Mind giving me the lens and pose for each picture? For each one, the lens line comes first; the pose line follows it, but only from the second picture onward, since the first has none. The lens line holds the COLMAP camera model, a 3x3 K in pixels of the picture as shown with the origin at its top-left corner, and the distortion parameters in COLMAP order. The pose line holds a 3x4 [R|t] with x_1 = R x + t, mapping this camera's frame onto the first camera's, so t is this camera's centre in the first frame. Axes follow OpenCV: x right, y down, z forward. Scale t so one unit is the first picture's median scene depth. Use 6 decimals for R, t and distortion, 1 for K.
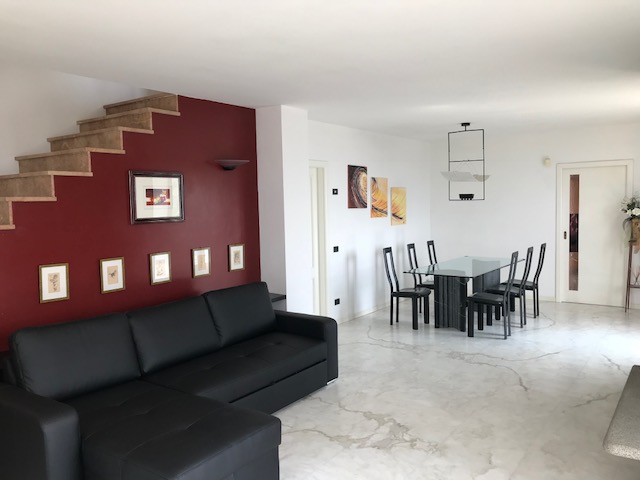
lens RADIAL K [[524.3, 0, 317.2], [0, 524.3, 237.6], [0, 0, 1]] dist [0.008336, -0.008294]
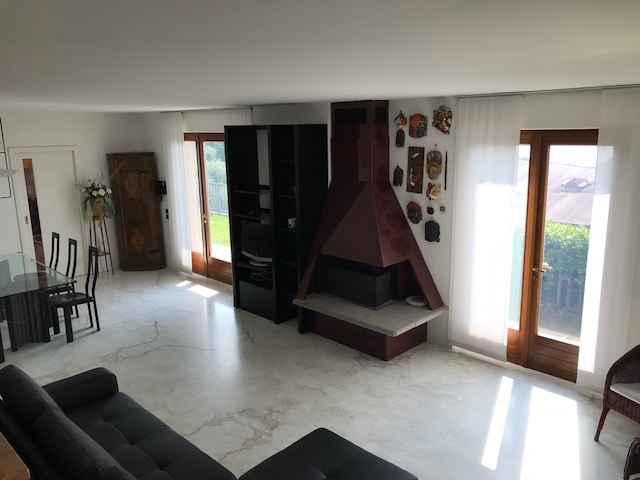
lens RADIAL K [[524.3, 0, 317.2], [0, 524.3, 237.6], [0, 0, 1]] dist [0.008336, -0.008294]
pose [[0.140117, -0.186427, 0.972426, -0.609983], [0.077986, 0.981141, 0.176861, -0.150632], [-0.987059, 0.051054, 0.152013, 0.434644]]
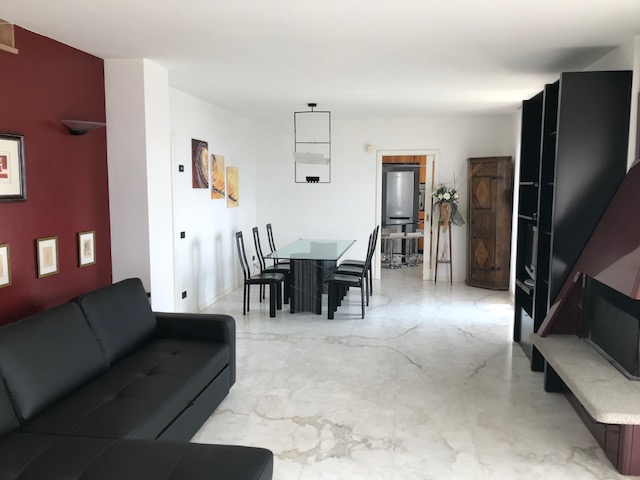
lens RADIAL K [[519.4, 0, 320.0], [0, 519.4, 240.0], [0, 0, 1]] dist [0.003652, -0.018312]
pose [[0.890450, -0.024515, 0.454420, -0.190292], [0.006795, 0.999153, 0.040587, -0.003097], [-0.455030, -0.033052, 0.889862, 0.148272]]
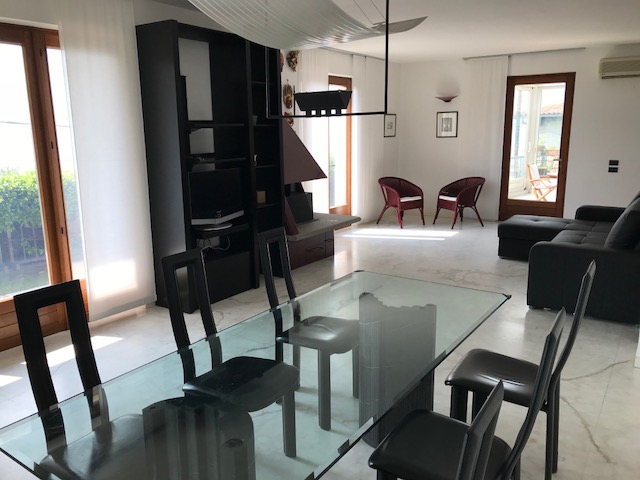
lens RADIAL K [[524.3, 0, 317.2], [0, 524.3, 237.6], [0, 0, 1]] dist [0.008336, -0.008294]
pose [[-0.998373, 0.051041, -0.025416, 0.377133], [0.042112, 0.960572, 0.274824, -0.110916], [0.038441, 0.273307, -0.961159, 1.602294]]
